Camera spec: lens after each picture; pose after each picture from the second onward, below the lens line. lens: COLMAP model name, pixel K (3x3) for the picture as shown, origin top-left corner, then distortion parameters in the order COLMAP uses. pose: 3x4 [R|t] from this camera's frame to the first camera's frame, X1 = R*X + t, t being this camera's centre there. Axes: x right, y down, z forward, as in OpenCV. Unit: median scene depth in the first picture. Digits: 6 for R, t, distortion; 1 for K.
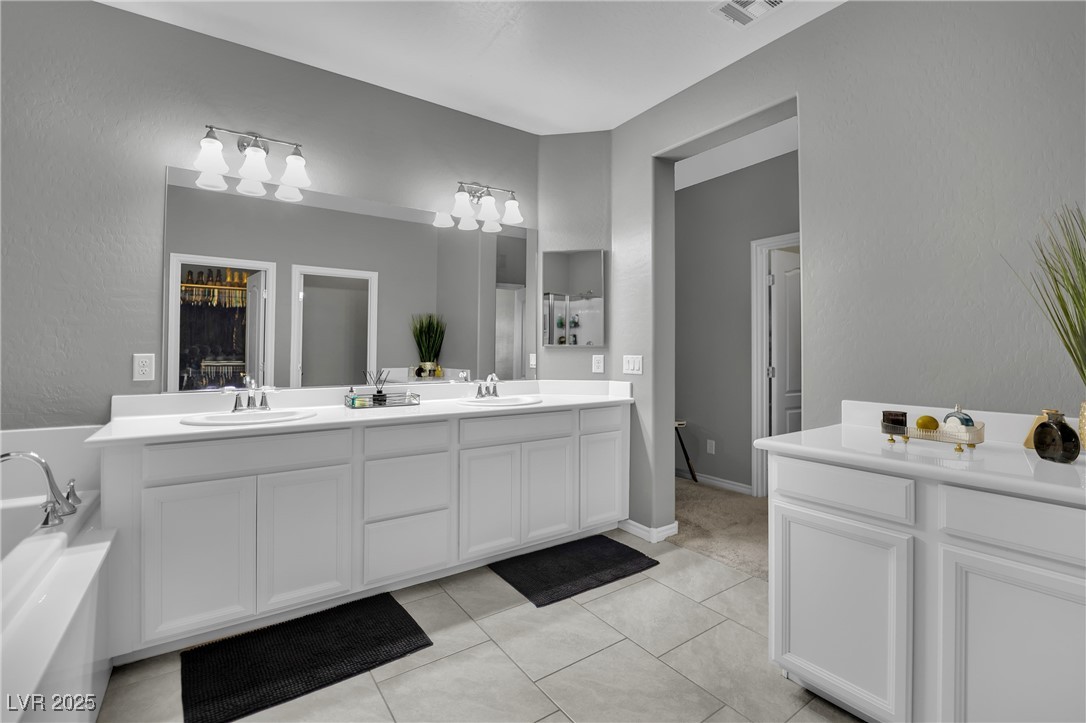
lens RADIAL K [[464.5, 0, 544.0], [0, 464.5, 354.1], [0, 0, 1]] dist [0.002417, 0.000254]
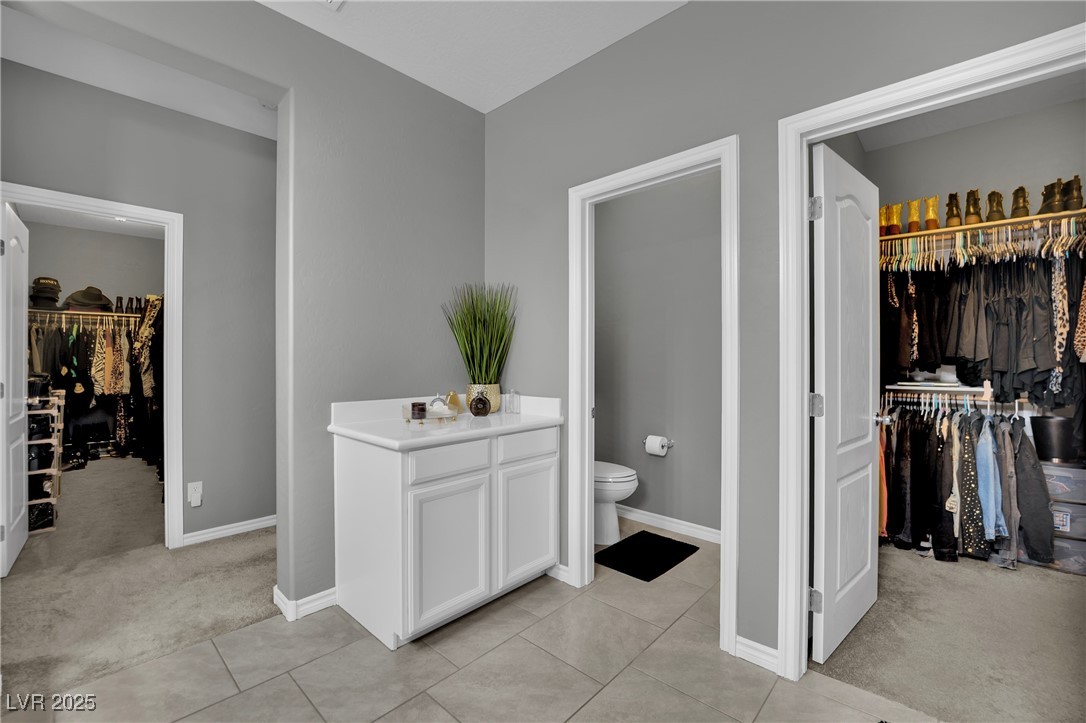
lens RADIAL K [[464.5, 0, 545.5], [0, 464.5, 360.3], [0, 0, 1]] dist [0.002417, 0.000254]
pose [[-0.185171, -0.007337, 0.982679, -0.684966], [-0.000434, 0.999973, 0.007384, -0.013180], [-0.982706, 0.000941, -0.185169, 0.901749]]
